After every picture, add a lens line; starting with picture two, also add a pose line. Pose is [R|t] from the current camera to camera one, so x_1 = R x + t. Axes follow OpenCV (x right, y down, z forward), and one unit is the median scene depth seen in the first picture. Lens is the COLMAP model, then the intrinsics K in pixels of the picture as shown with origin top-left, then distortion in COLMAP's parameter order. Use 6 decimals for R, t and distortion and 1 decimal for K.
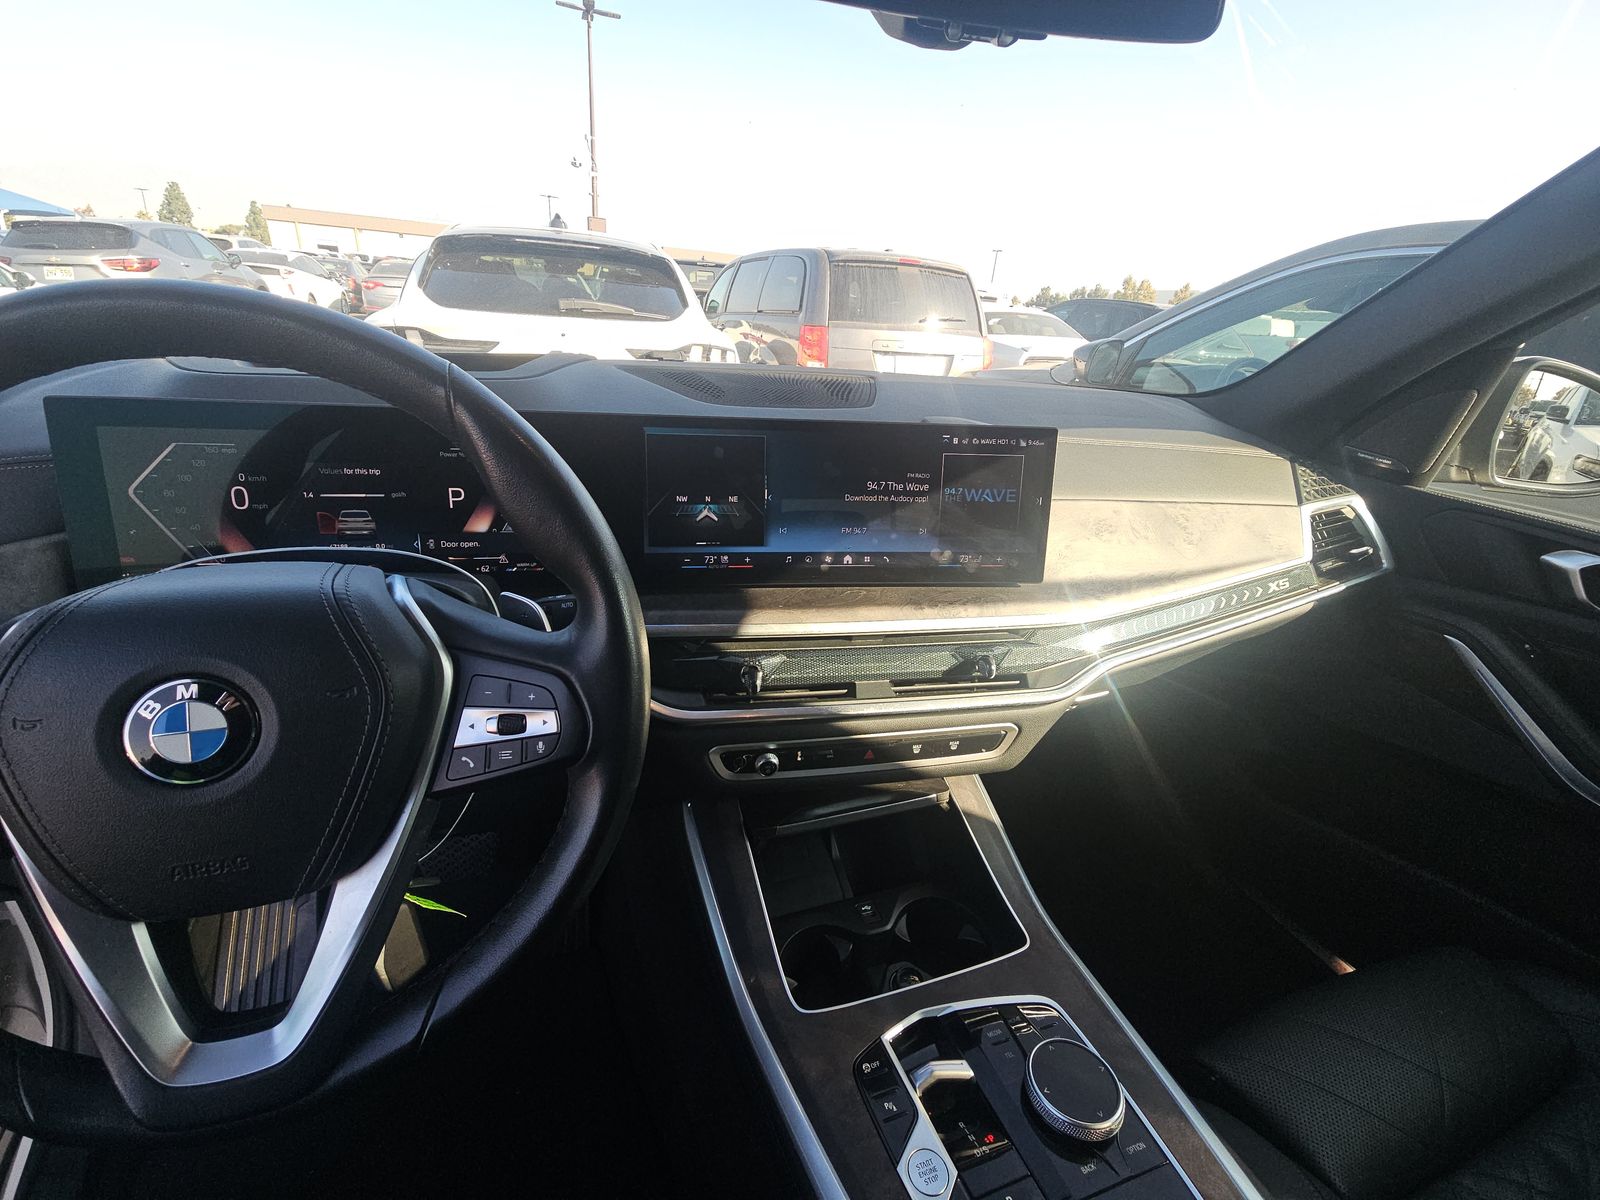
lens RADIAL K [[652.4, 0, 793.0], [0, 652.4, 592.8], [0, 0, 1]] dist [0.003811, -0.005704]
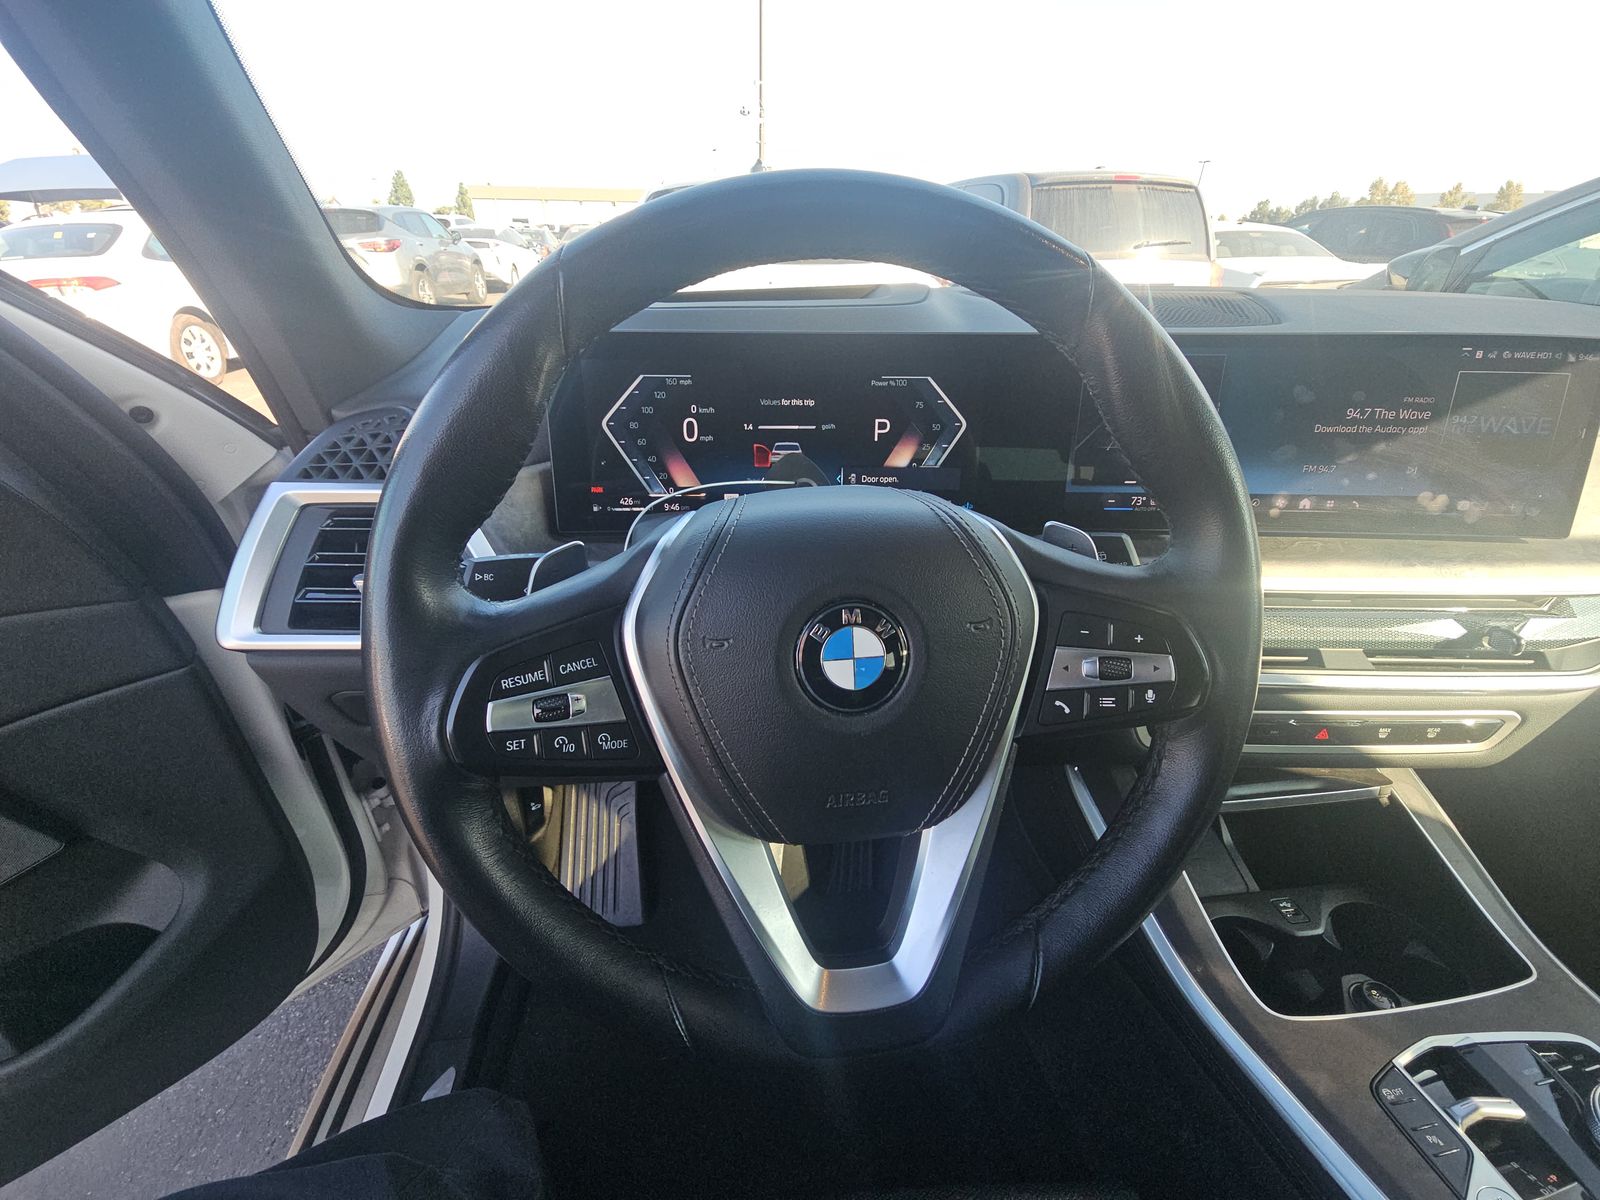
lens RADIAL K [[652.4, 0, 787.6], [0, 652.4, 594.1], [0, 0, 1]] dist [0.003811, -0.005704]
pose [[0.973186, 0.046800, -0.225208, -0.363549], [-0.030984, 0.996832, 0.073259, 0.023711], [0.227923, -0.064317, 0.971552, 0.024620]]
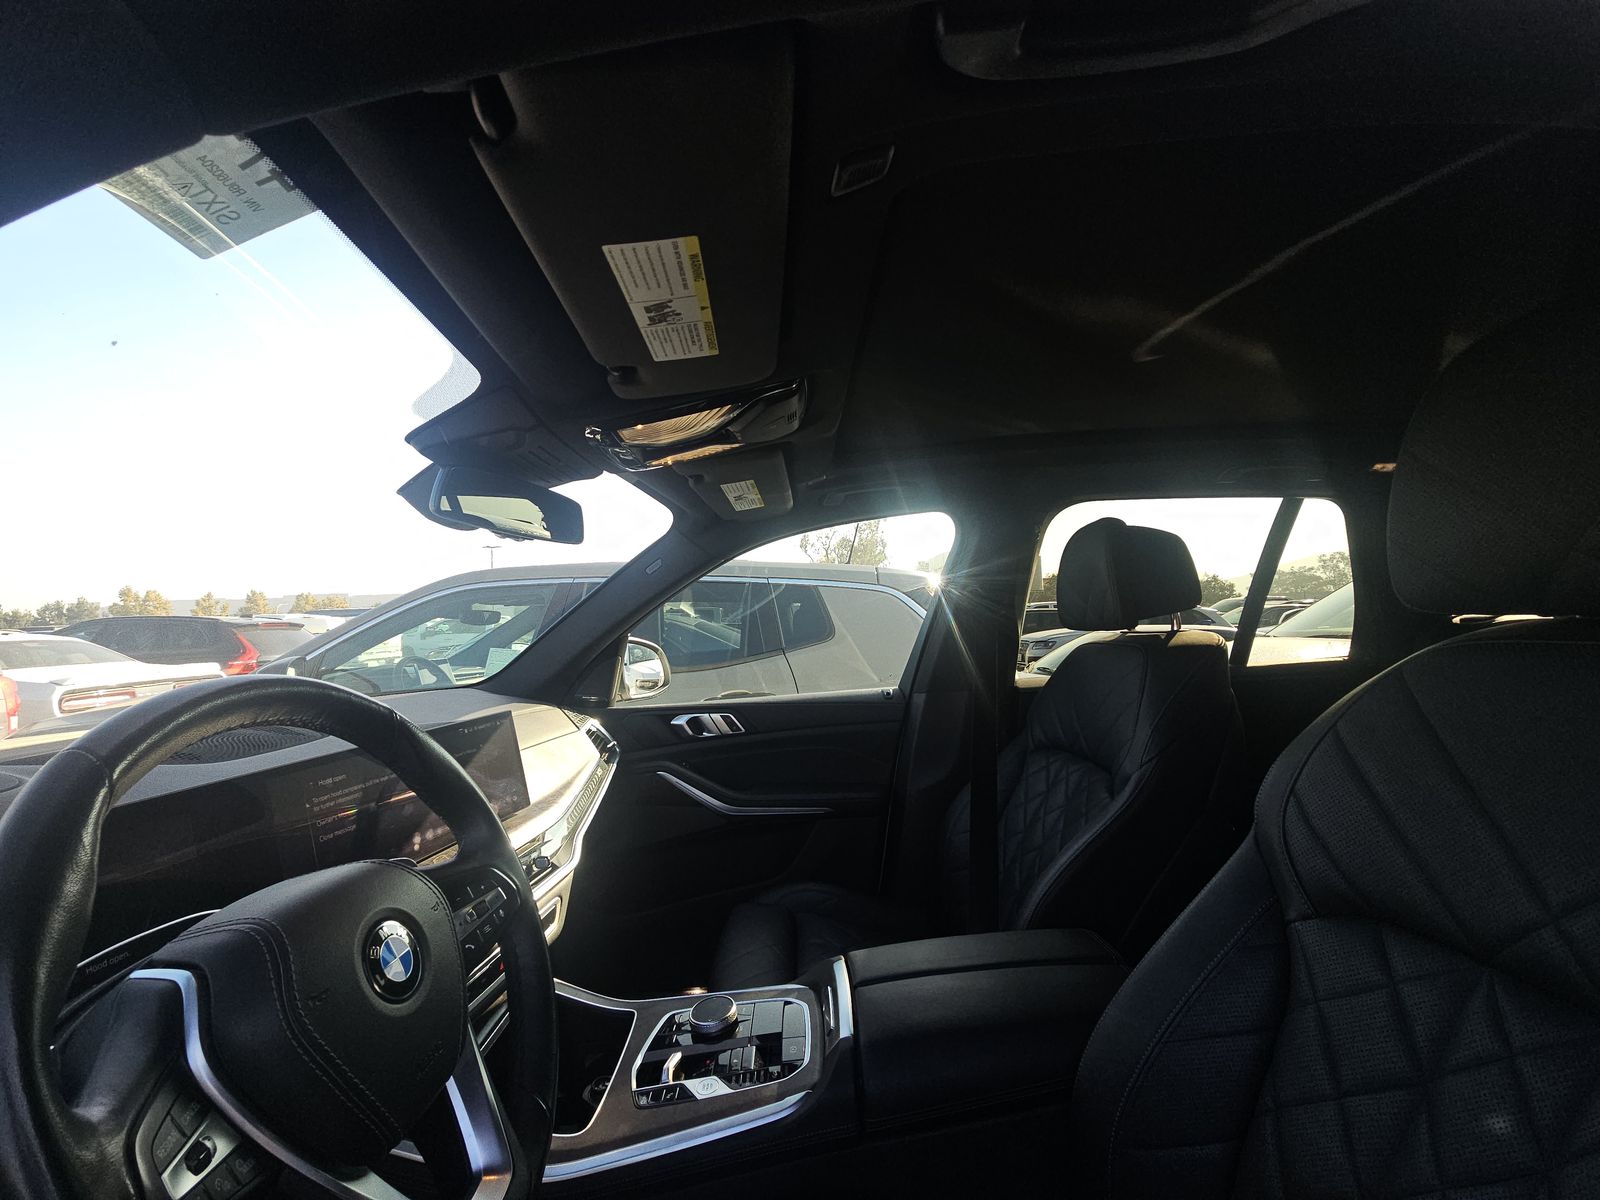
lens RADIAL K [[652.4, 0, 796.1], [0, 652.4, 603.3], [0, 0, 1]] dist [0.003811, -0.005704]
pose [[0.327332, -0.054832, 0.943317, -0.892499], [0.433628, 0.895703, -0.098405, -0.020441], [-0.839536, 0.441260, 0.316968, -0.247194]]
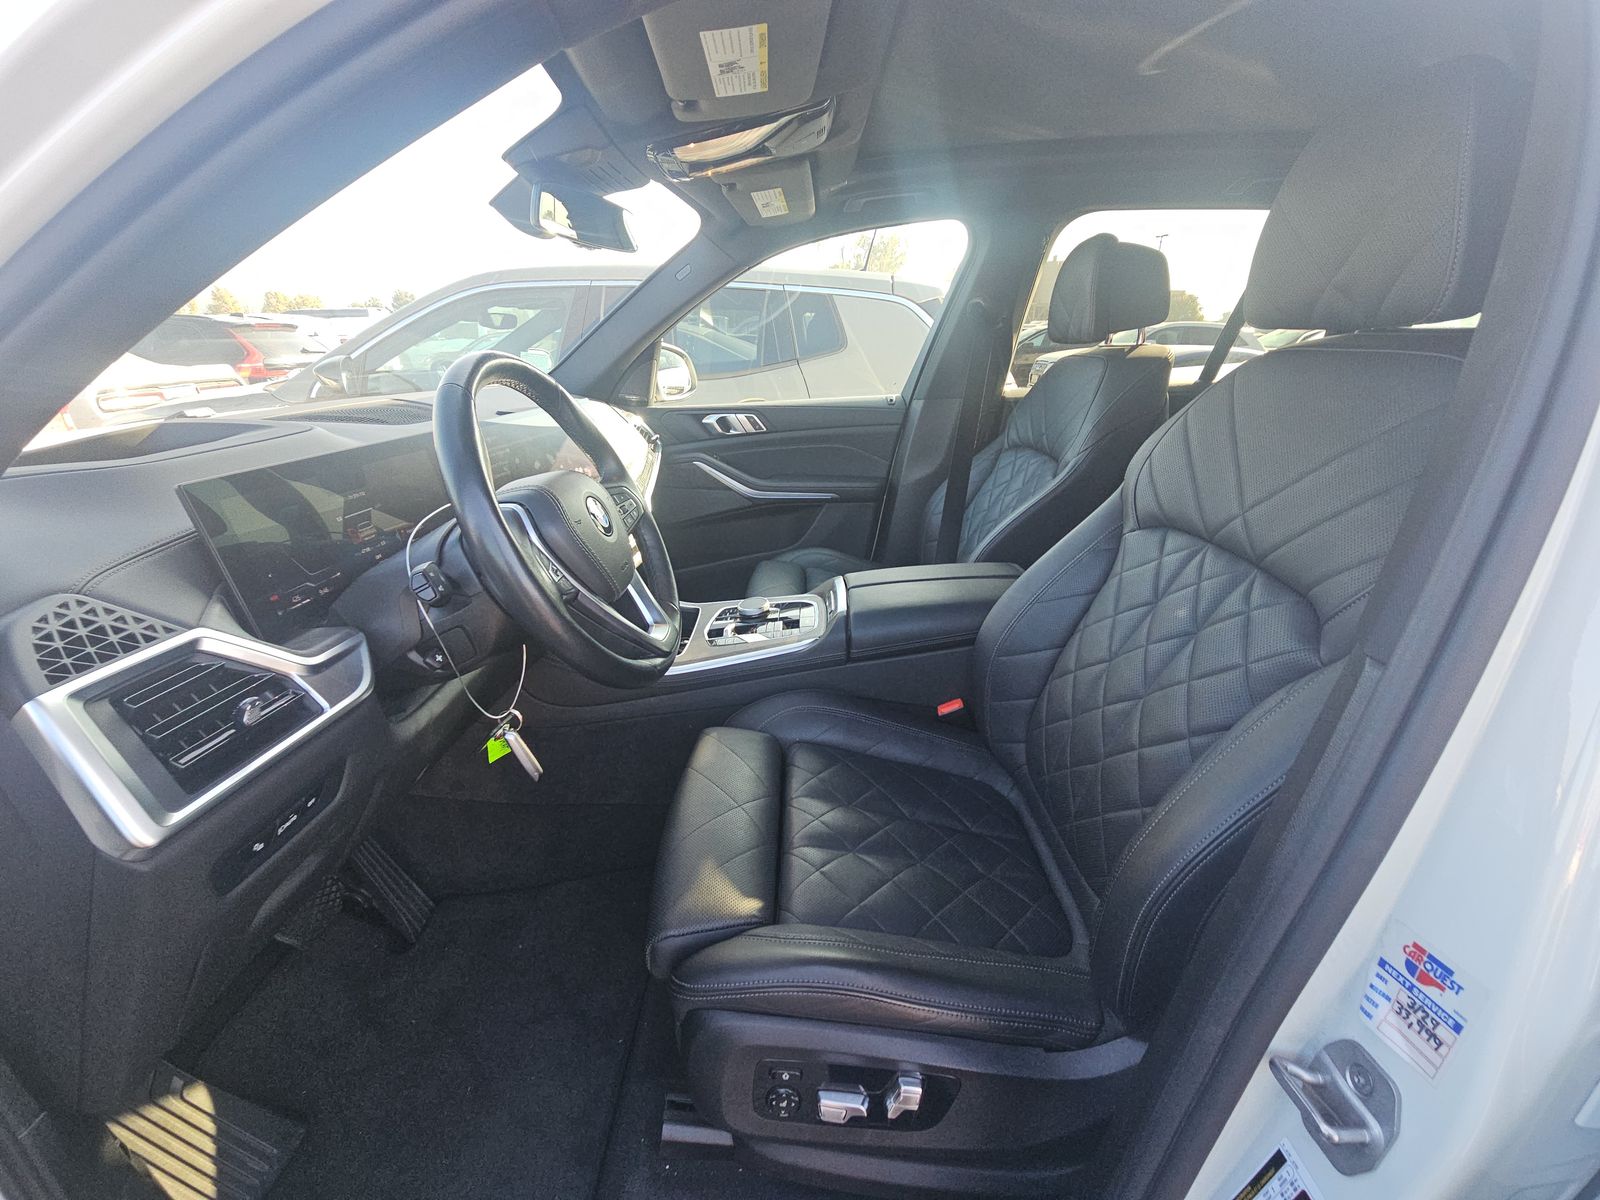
lens RADIAL K [[652.4, 0, 790.7], [0, 652.4, 591.8], [0, 0, 1]] dist [0.003811, -0.005704]
pose [[0.348748, -0.411359, 0.842116, -1.374491], [0.413009, 0.874033, 0.255909, 0.019601], [-0.841308, 0.258553, 0.474712, -0.375341]]
